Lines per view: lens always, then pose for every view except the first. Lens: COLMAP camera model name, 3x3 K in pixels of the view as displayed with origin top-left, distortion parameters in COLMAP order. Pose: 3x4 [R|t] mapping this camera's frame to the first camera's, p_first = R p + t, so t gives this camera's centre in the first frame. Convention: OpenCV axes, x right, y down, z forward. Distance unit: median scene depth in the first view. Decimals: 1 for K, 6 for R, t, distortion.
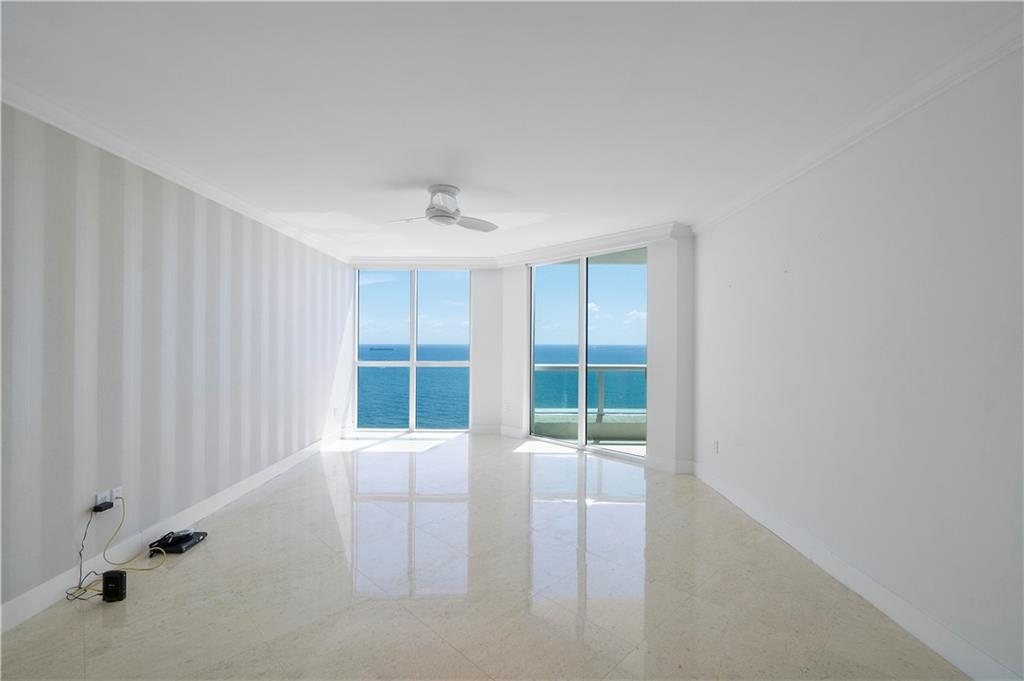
lens RADIAL K [[440.6, 0, 512.0], [0, 440.6, 340.5], [0, 0, 1]] dist [-0.001843, -0.000157]
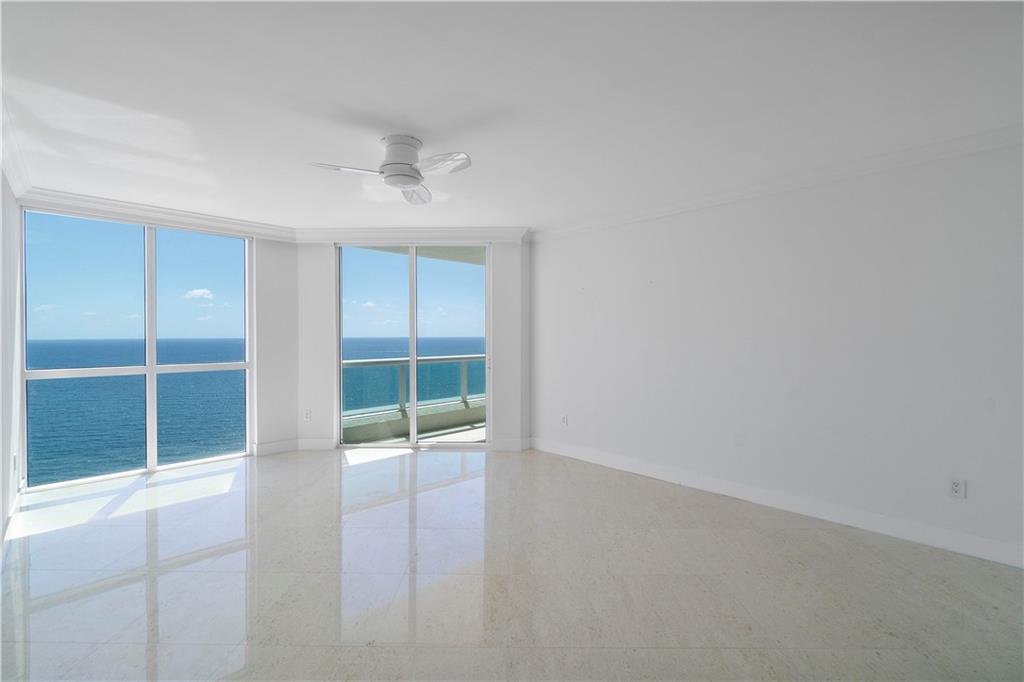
lens RADIAL K [[451.7, 0, 512.0], [0, 451.7, 341.0], [0, 0, 1]] dist [0.001250, -0.000110]
pose [[0.694251, -0.015109, 0.719574, -0.358392], [0.006619, 0.999871, 0.014609, 0.004741], [-0.719702, -0.005379, 0.694262, 0.150507]]
